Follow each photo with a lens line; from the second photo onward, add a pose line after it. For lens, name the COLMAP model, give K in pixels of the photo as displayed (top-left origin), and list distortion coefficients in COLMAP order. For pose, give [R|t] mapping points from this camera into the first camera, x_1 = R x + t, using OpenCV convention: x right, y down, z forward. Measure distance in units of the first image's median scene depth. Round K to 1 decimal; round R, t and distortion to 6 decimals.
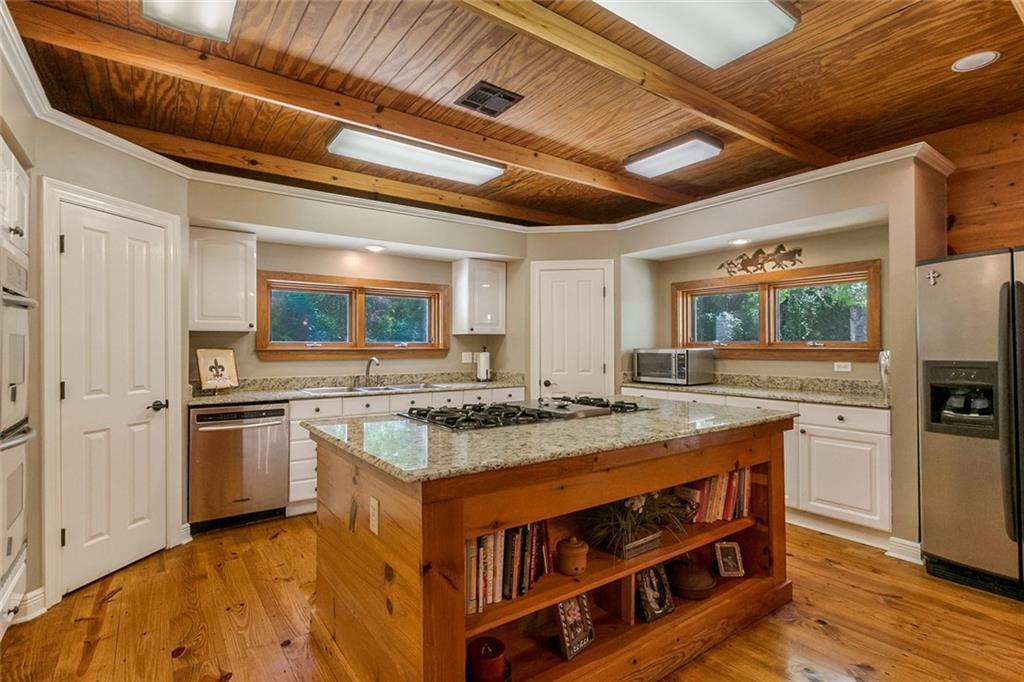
lens RADIAL K [[498.3, 0, 521.6], [0, 498.3, 340.2], [0, 0, 1]] dist [0.011498, 0.000131]
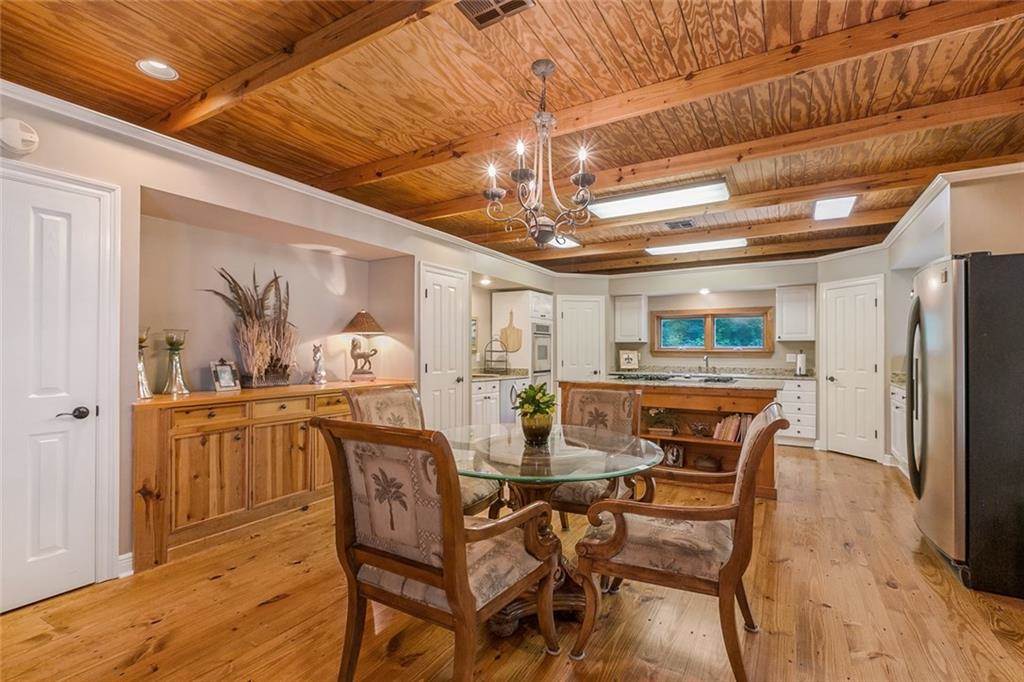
lens RADIAL K [[464.6, 0, 521.0], [0, 464.6, 350.0], [0, 0, 1]] dist [0.000457, 0.000146]
pose [[0.414490, -0.000431, -0.910054, 0.939702], [0.007662, 0.999966, 0.003016, 0.005236], [0.910022, -0.008223, 0.414479, -0.238190]]
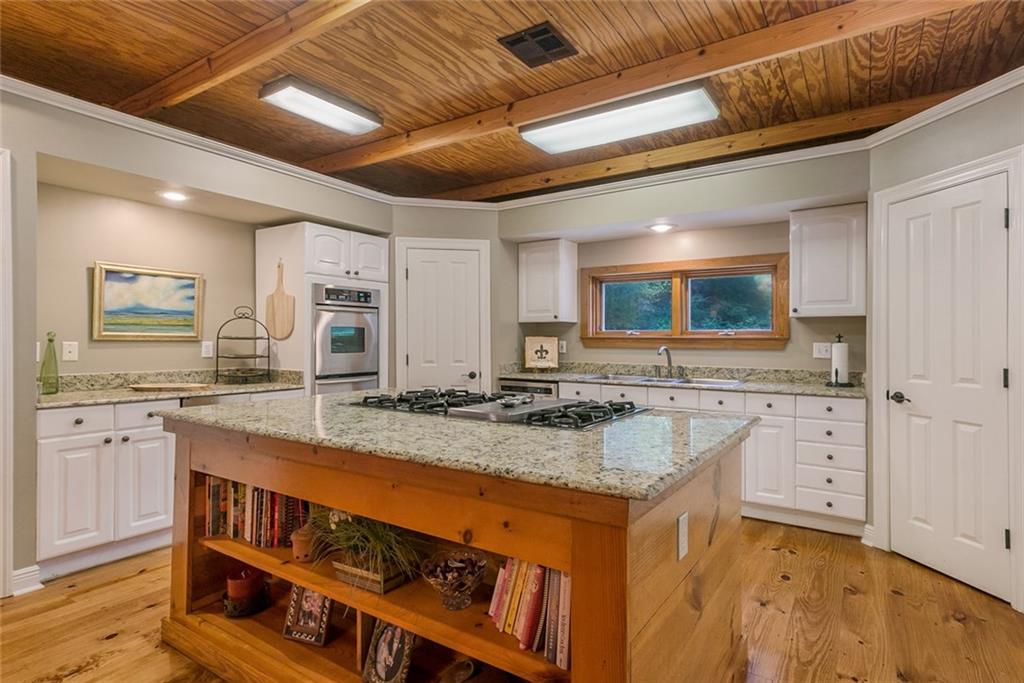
lens RADIAL K [[512.6, 0, 536.0], [0, 512.6, 337.3], [0, 0, 1]] dist [0.006385, -0.000006]
pose [[0.375443, -0.000217, -0.926845, 0.527456], [0.008868, 0.999955, 0.003357, 0.013560], [0.926803, -0.009479, 0.375429, 0.457275]]
